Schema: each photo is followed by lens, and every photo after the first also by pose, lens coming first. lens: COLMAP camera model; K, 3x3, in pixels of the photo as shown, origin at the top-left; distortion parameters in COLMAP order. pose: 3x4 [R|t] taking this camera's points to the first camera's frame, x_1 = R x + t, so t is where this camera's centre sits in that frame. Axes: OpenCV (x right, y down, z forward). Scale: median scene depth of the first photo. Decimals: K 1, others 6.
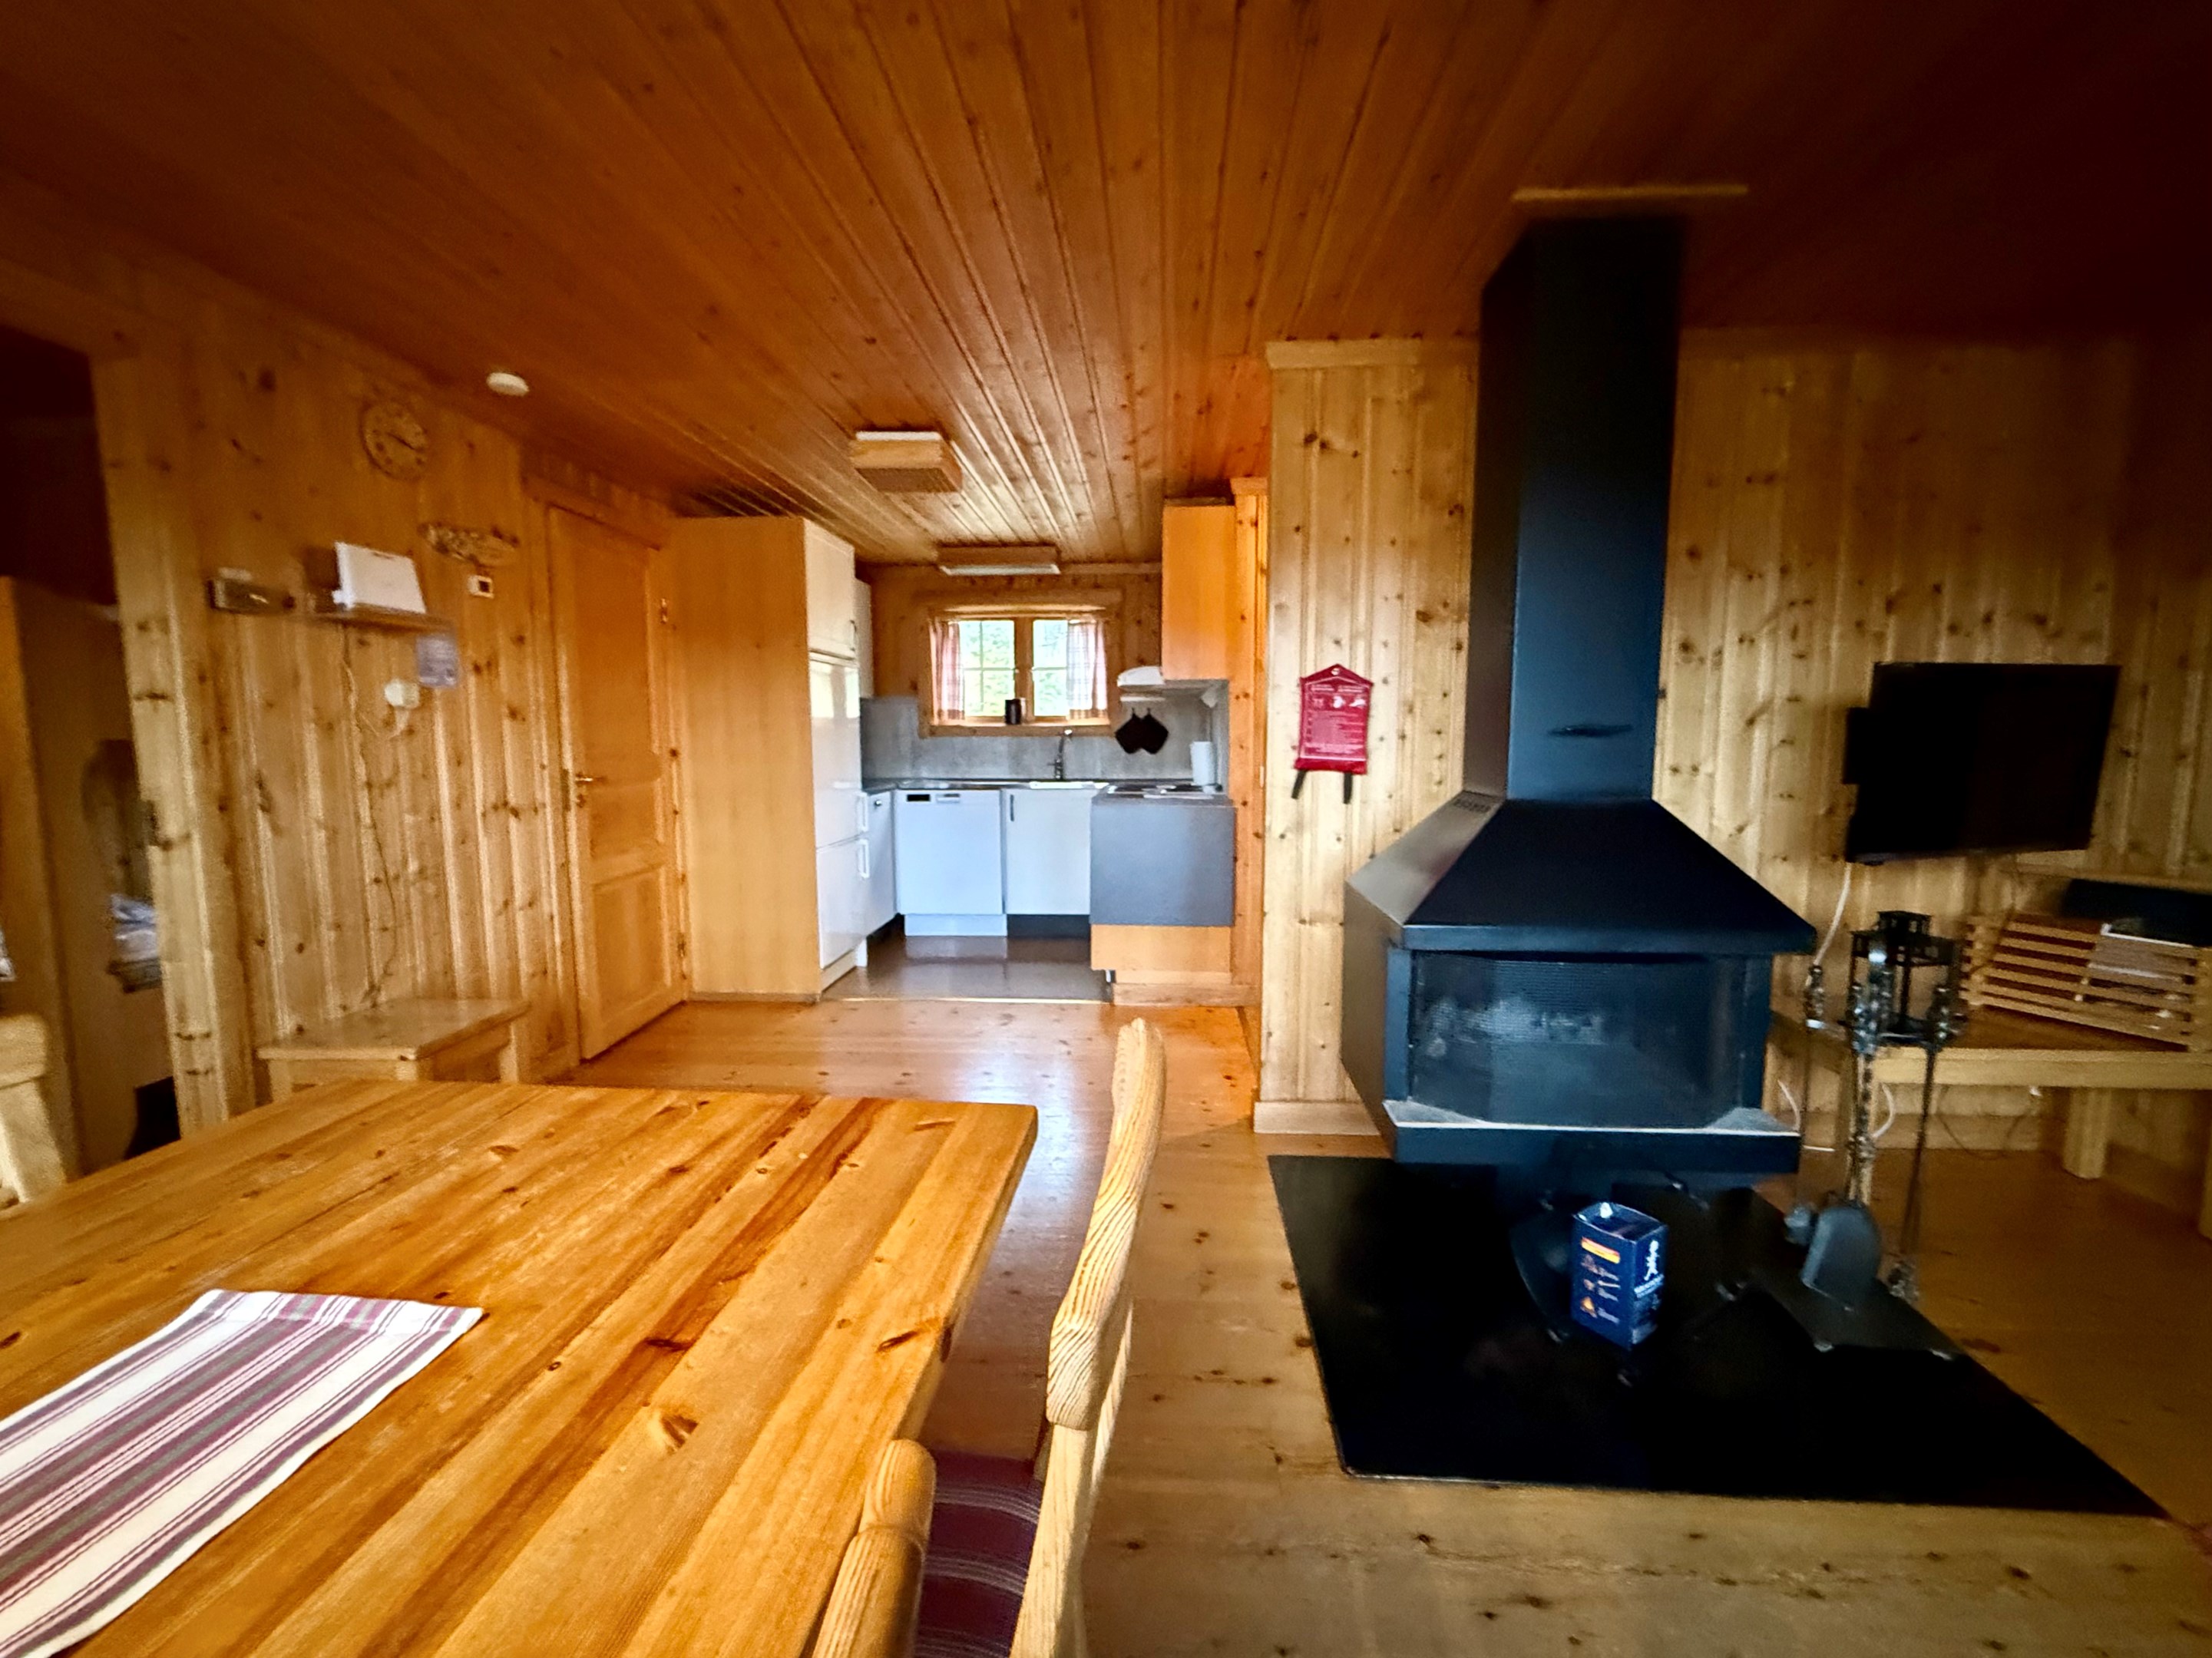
lens RADIAL K [[882.4, 0, 1110.0], [0, 882.4, 827.1], [0, 0, 1]] dist [-0.000660, 0.000006]
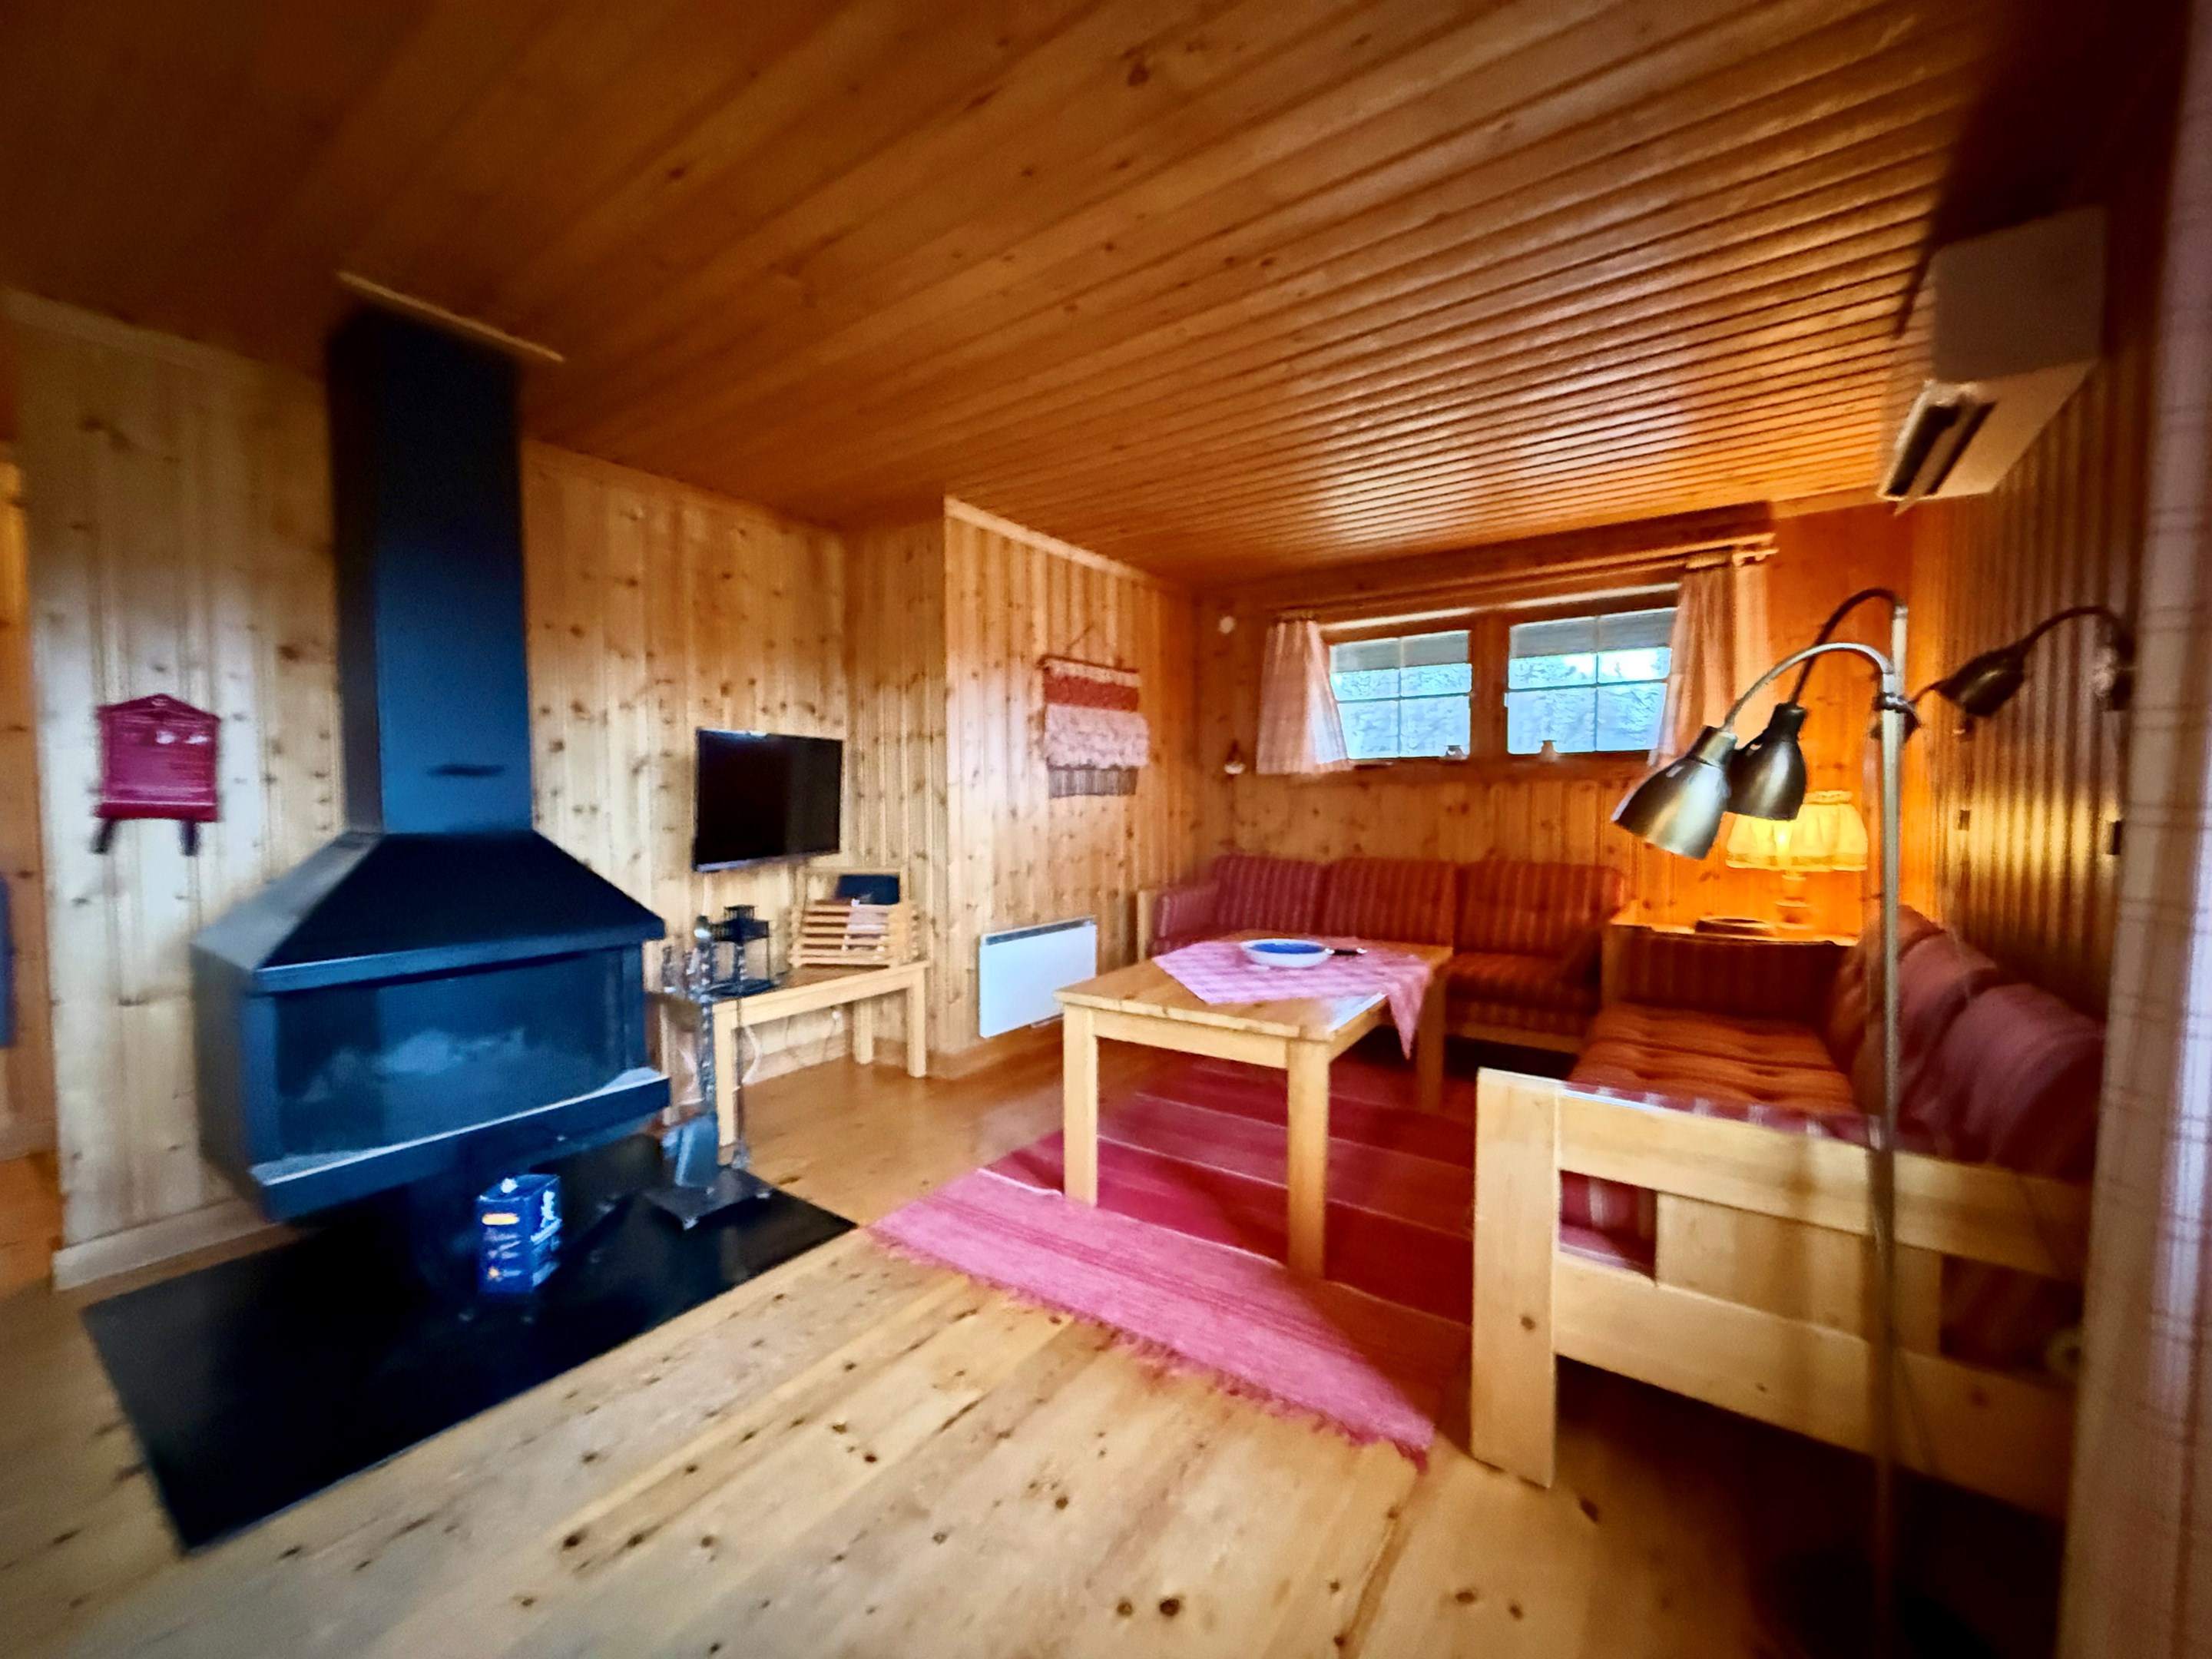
lens RADIAL K [[882.5, 0, 1105.6], [0, 882.5, 831.4], [0, 0, 1]] dist [-0.000660, 0.000006]
pose [[0.528120, -0.035689, 0.848419, 0.010889], [0.092754, 0.995563, -0.015858, 0.049809], [-0.844089, 0.087069, 0.529087, -0.229653]]
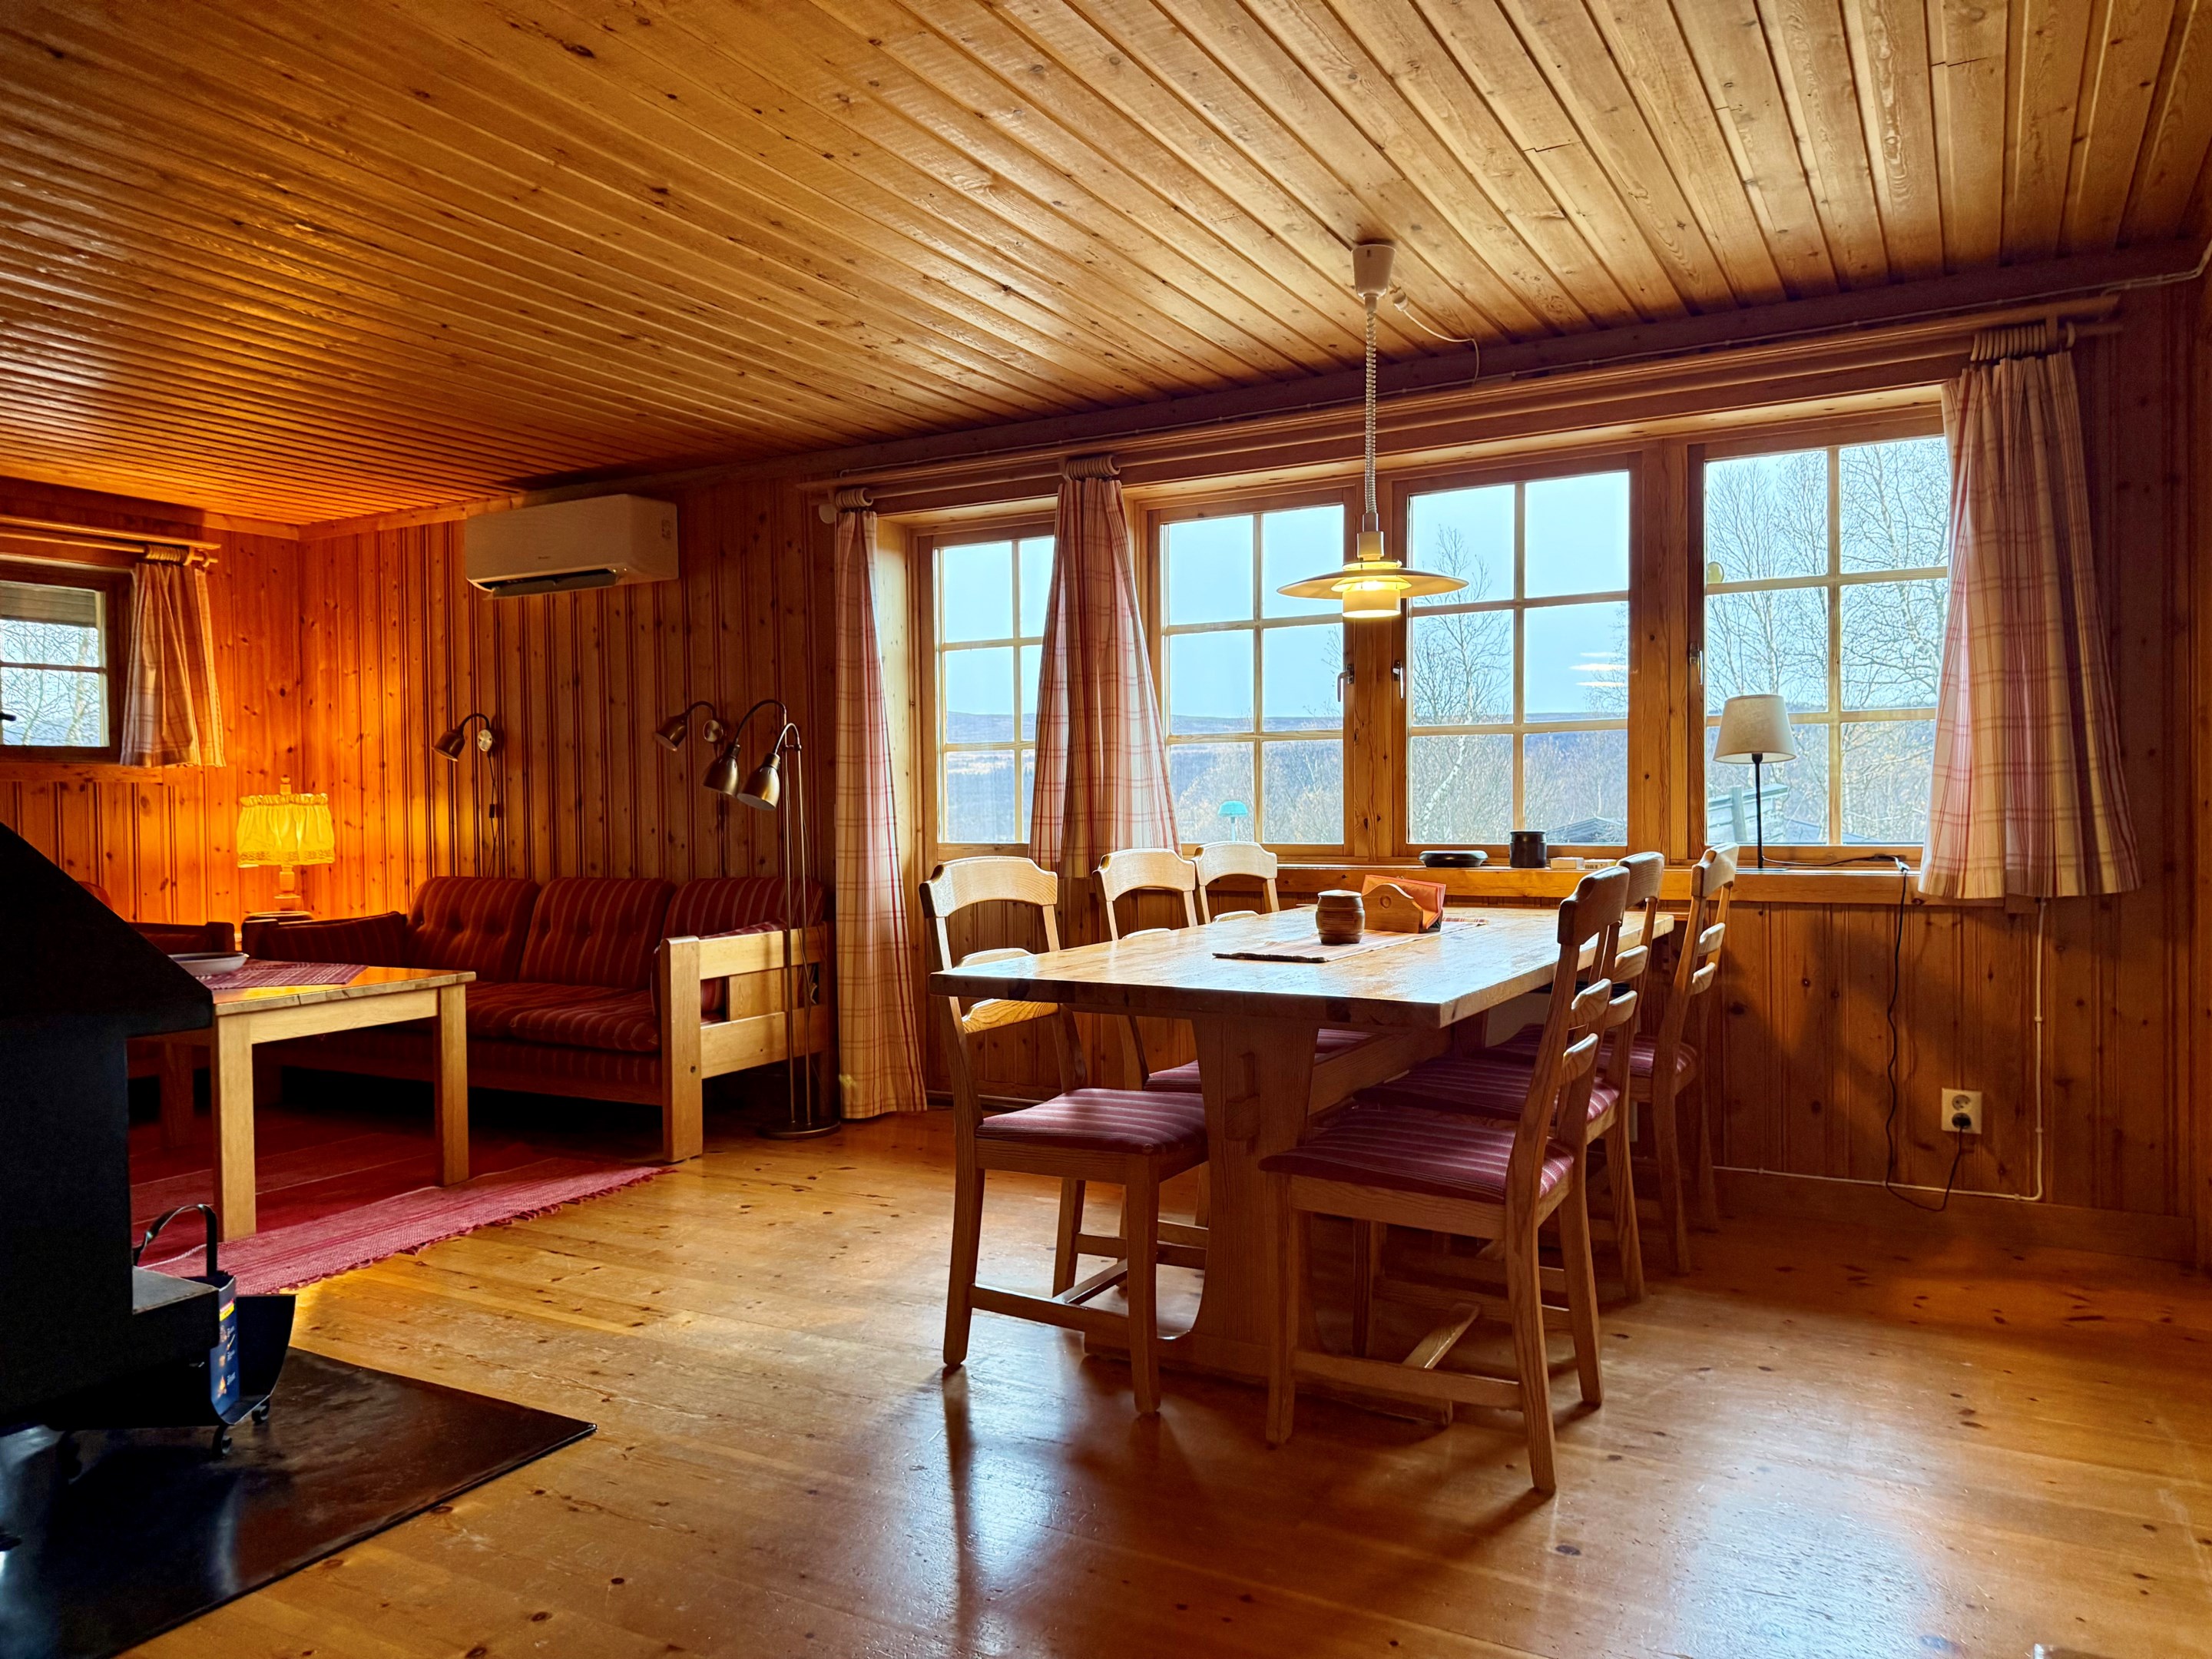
lens RADIAL K [[1565.5, 0, 1102.5], [0, 1565.5, 825.3], [0, 0, 1]] dist [-0.001107, -0.001474]
pose [[-0.902232, 0.009621, 0.431143, -0.746150], [0.061990, 0.992262, 0.107580, -0.100761], [-0.426772, 0.123788, -0.895847, 1.612303]]
